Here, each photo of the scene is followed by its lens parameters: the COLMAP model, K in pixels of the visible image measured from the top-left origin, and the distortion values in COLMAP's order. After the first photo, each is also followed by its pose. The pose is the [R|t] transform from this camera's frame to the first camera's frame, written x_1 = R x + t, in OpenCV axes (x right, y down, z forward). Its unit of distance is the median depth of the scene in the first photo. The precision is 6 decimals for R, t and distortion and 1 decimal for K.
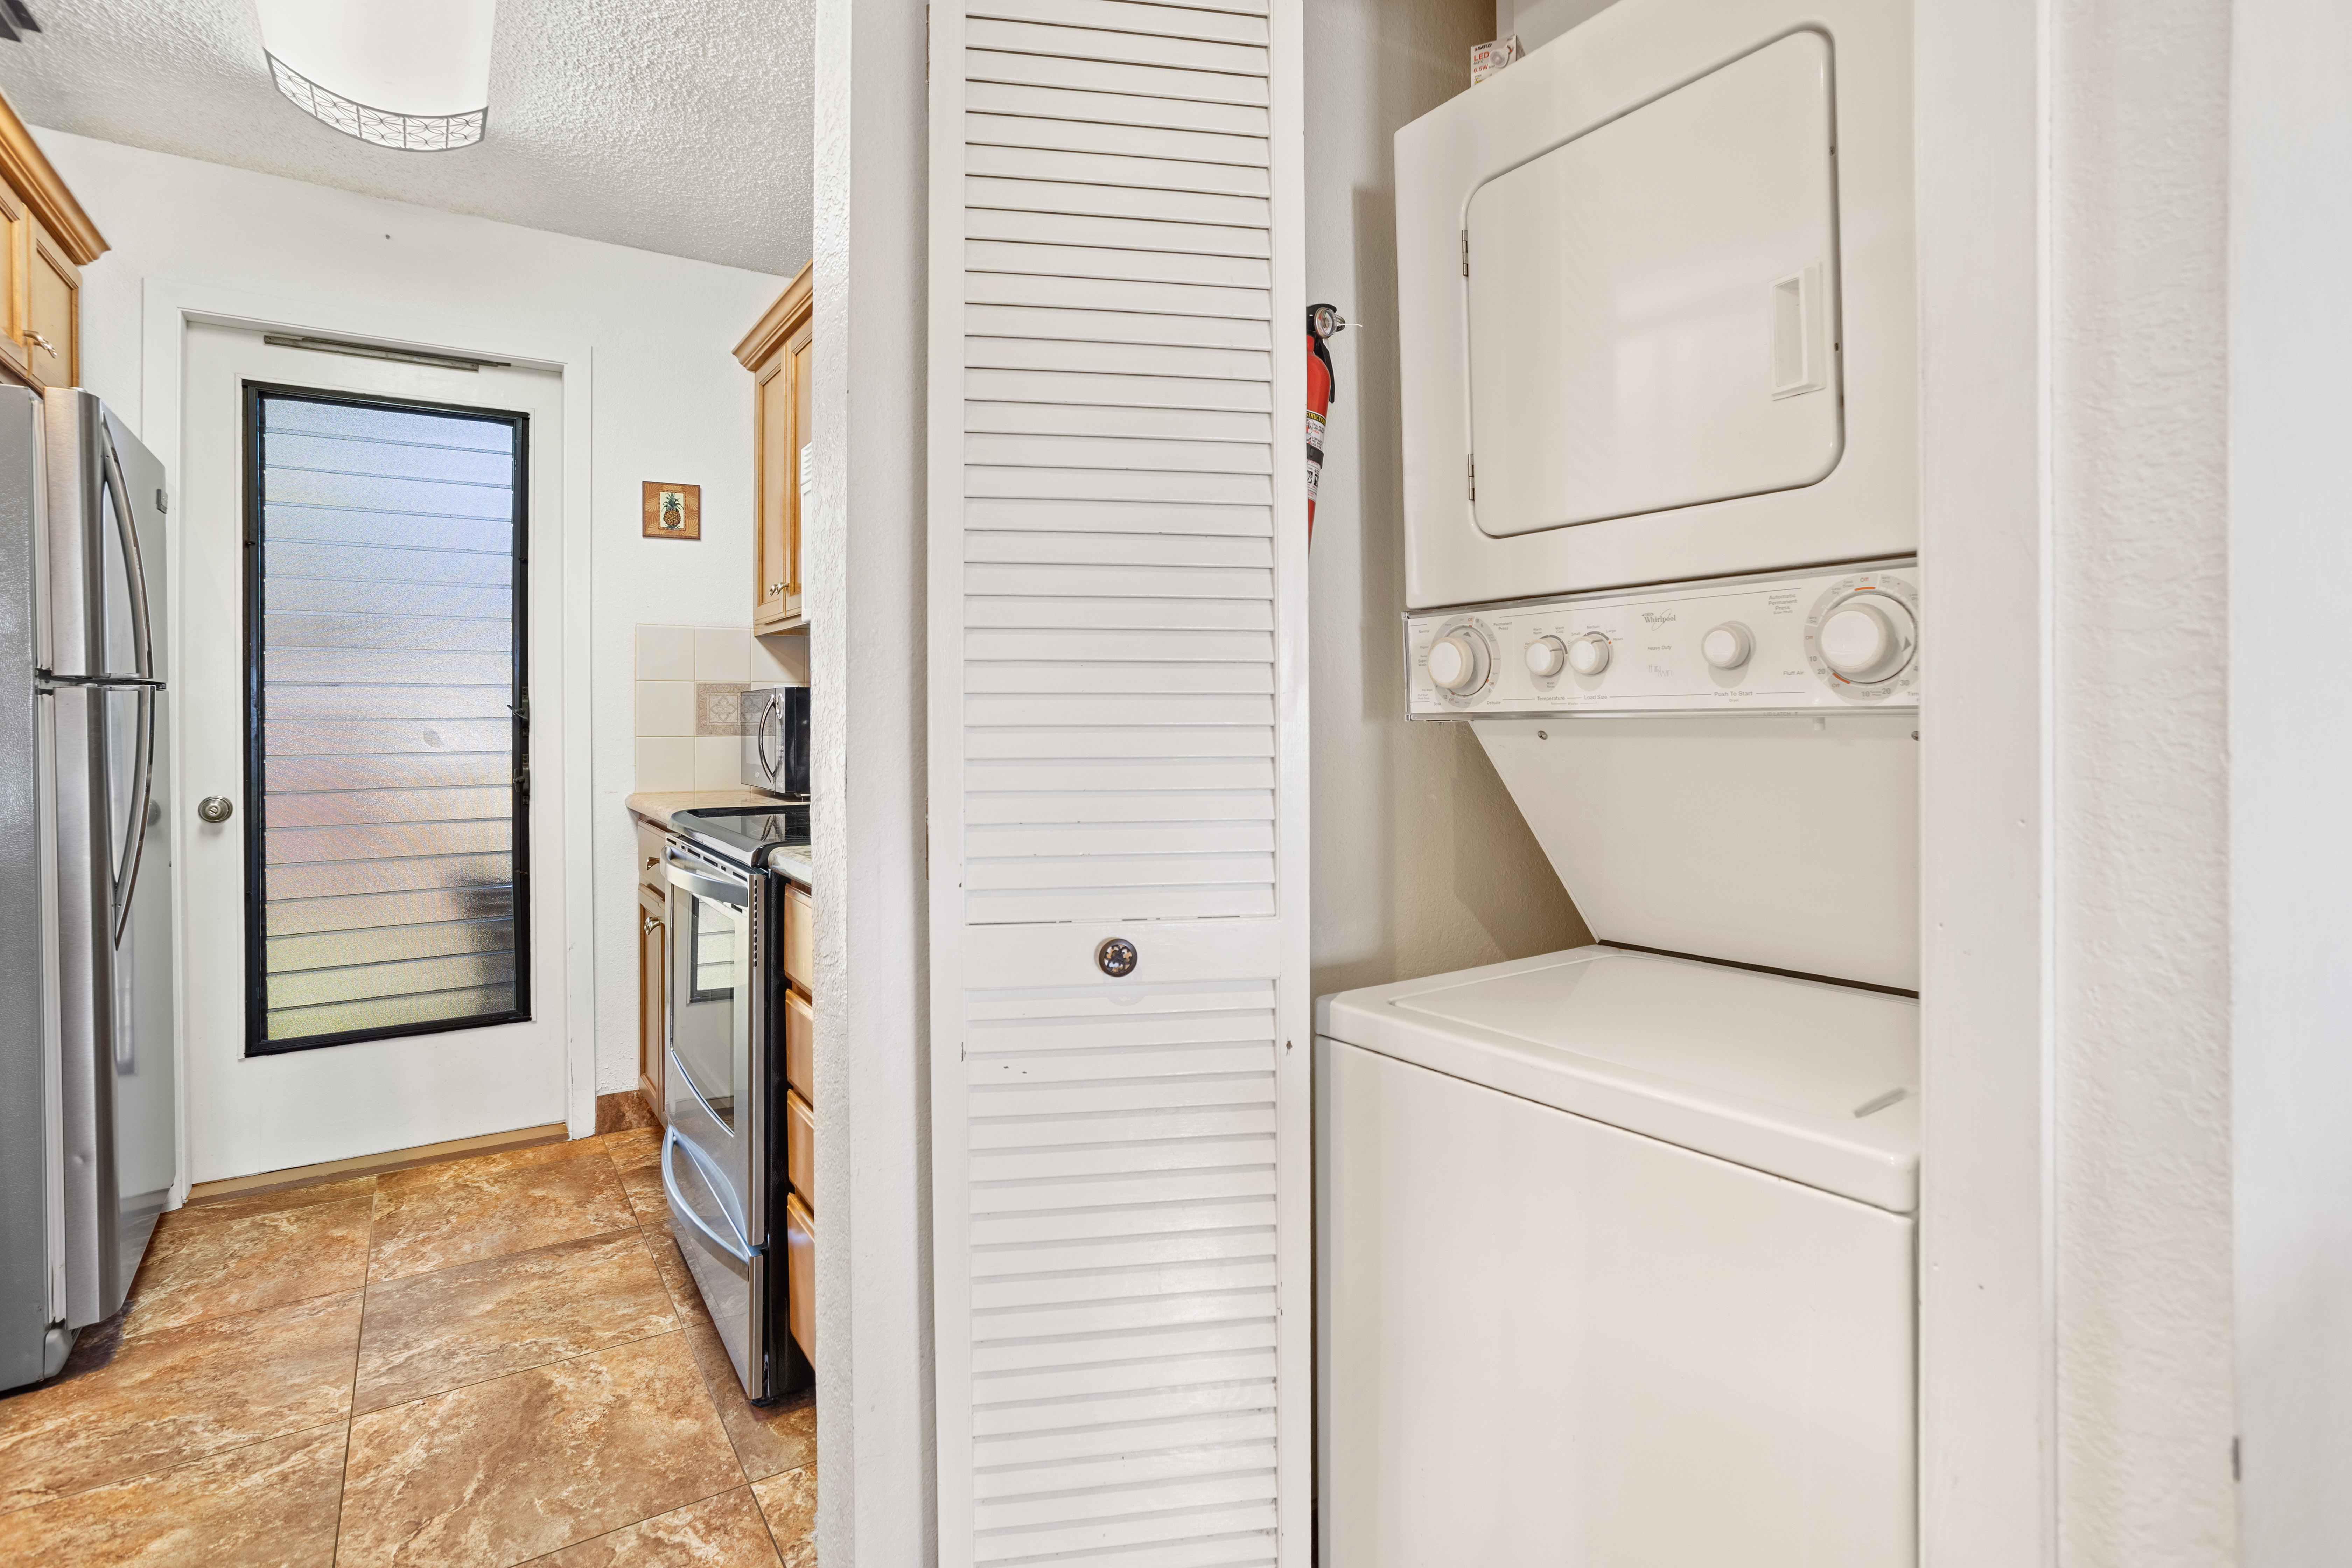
lens RADIAL K [[1205.9, 0, 1226.4], [0, 1205.9, 713.8], [0, 0, 1]] dist [-0.037879, 0.013563]
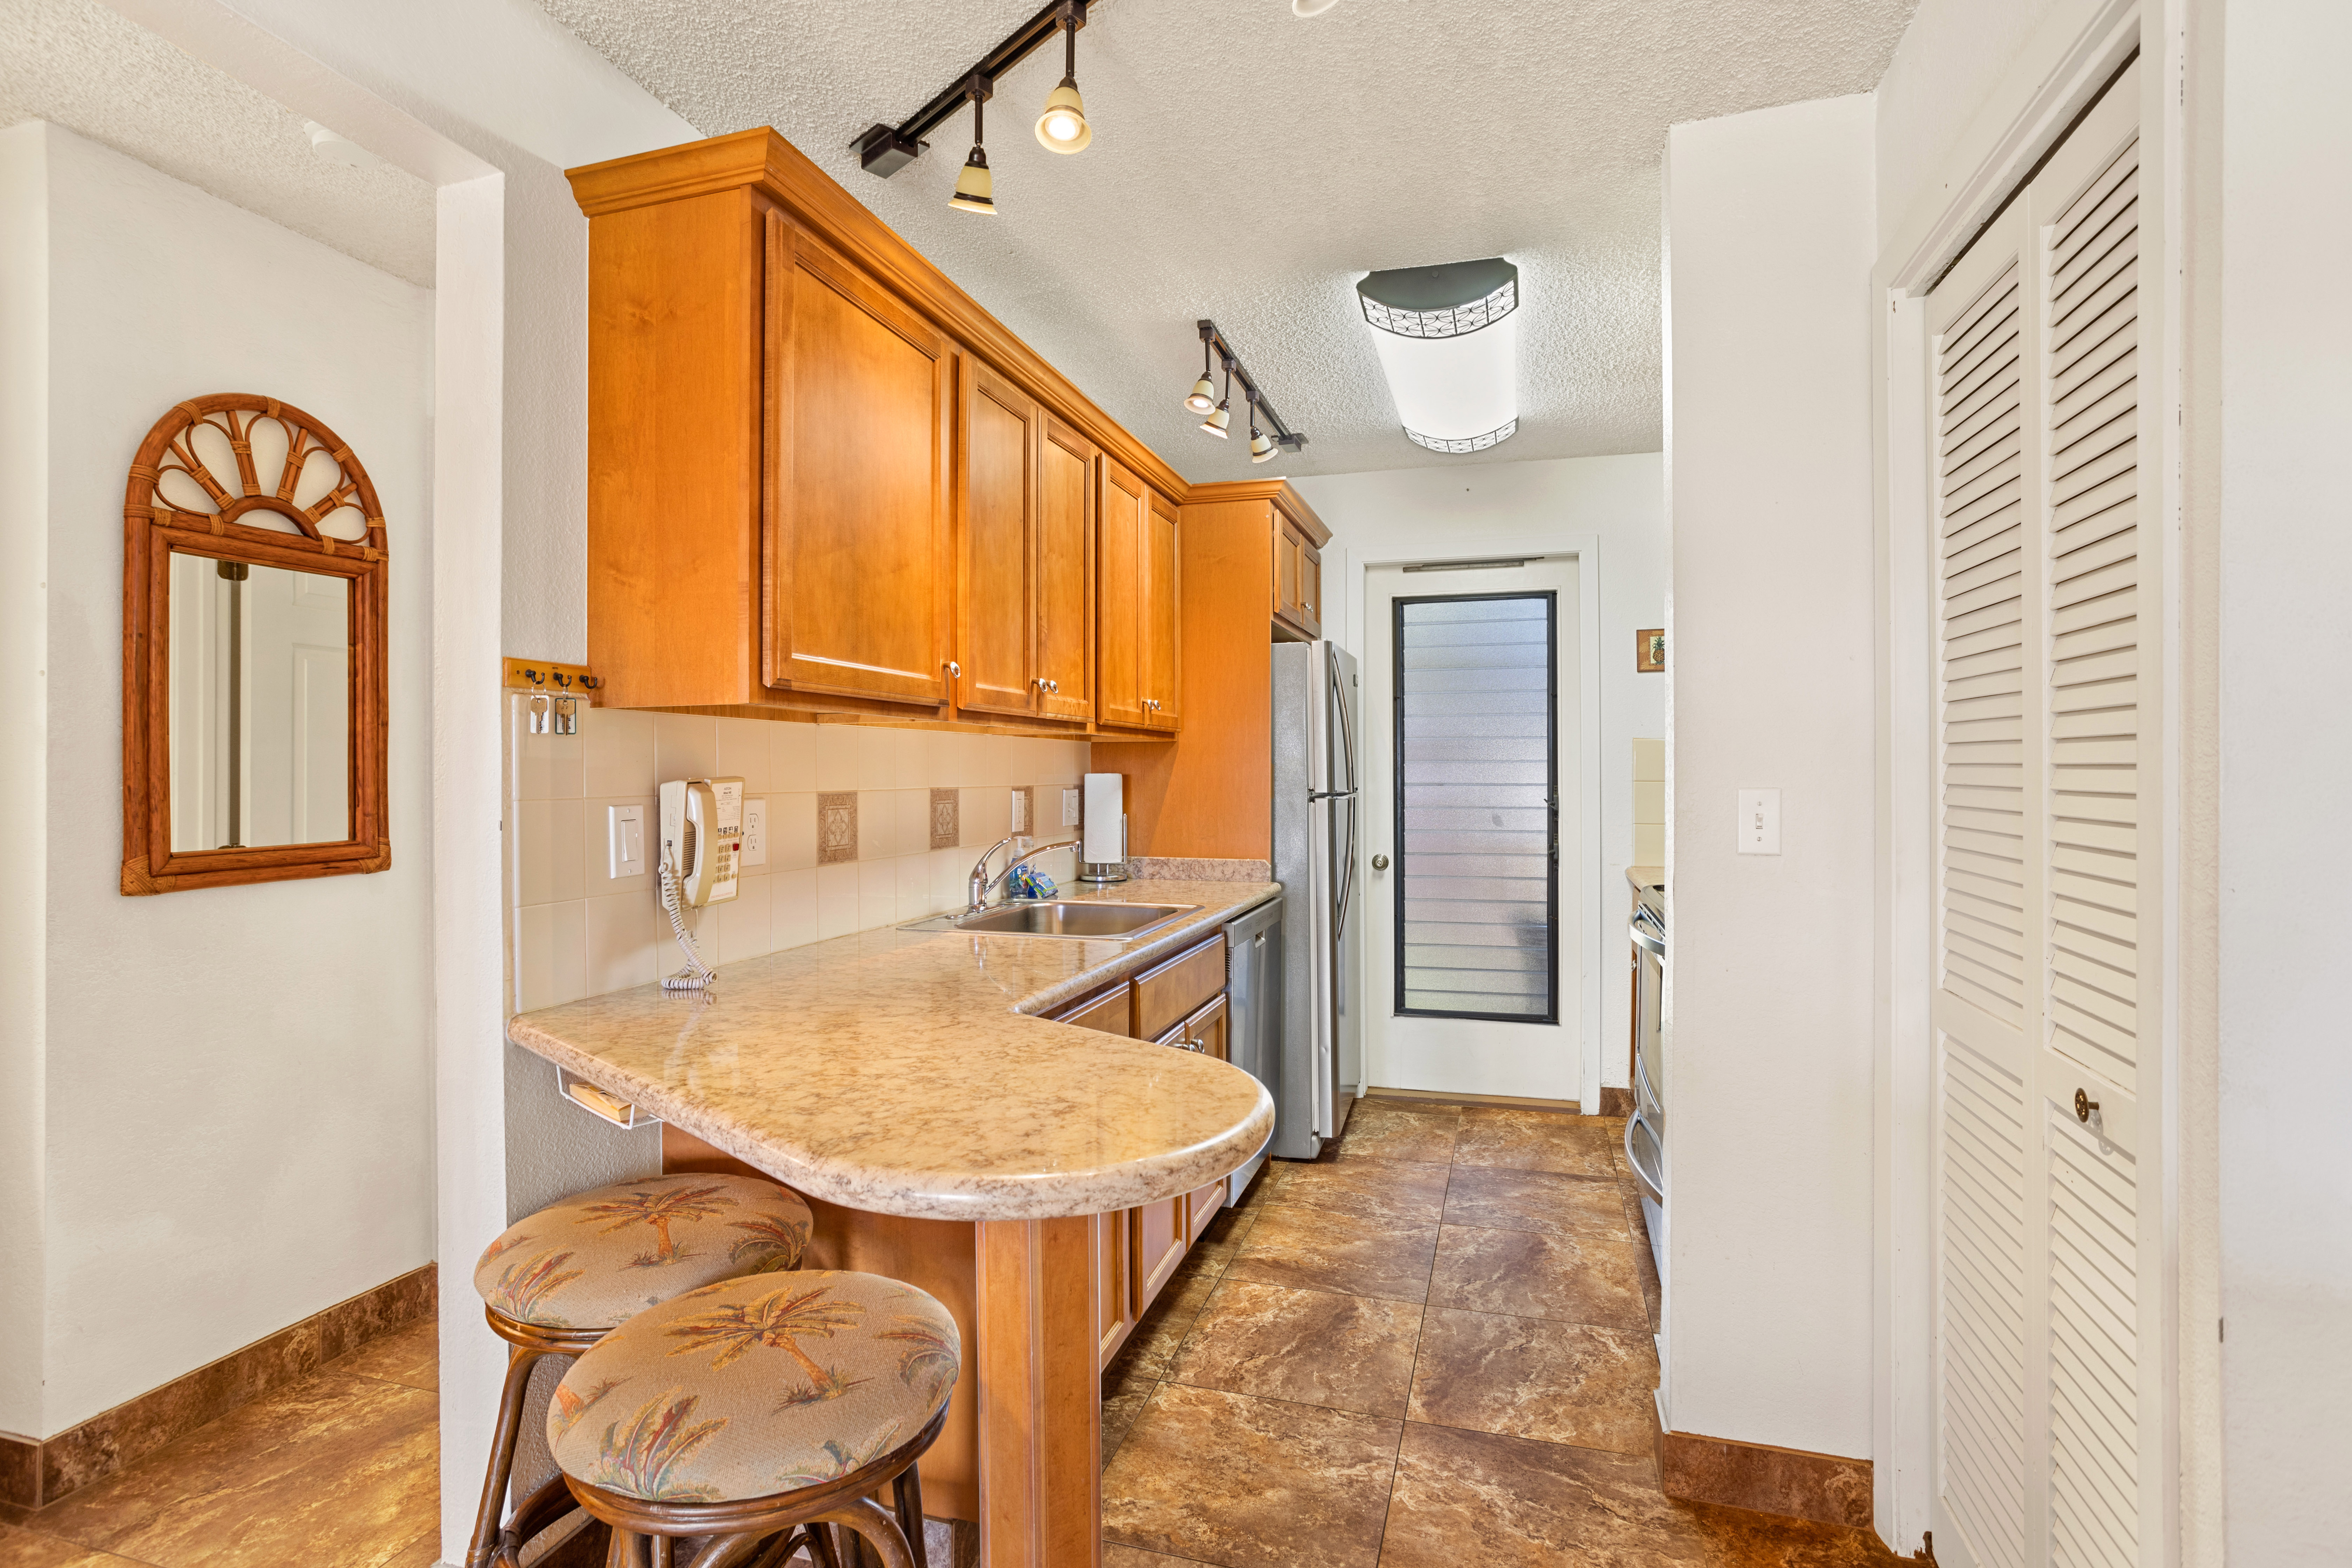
lens RADIAL K [[1205.9, 0, 1162.1], [0, 1205.9, 774.2], [0, 0, 1]] dist [-0.037879, 0.013563]
pose [[0.635952, 0.004701, -0.771714, 0.264803], [0.001471, 0.999972, 0.007303, -0.060171], [0.771727, -0.005780, 0.635928, -0.325781]]
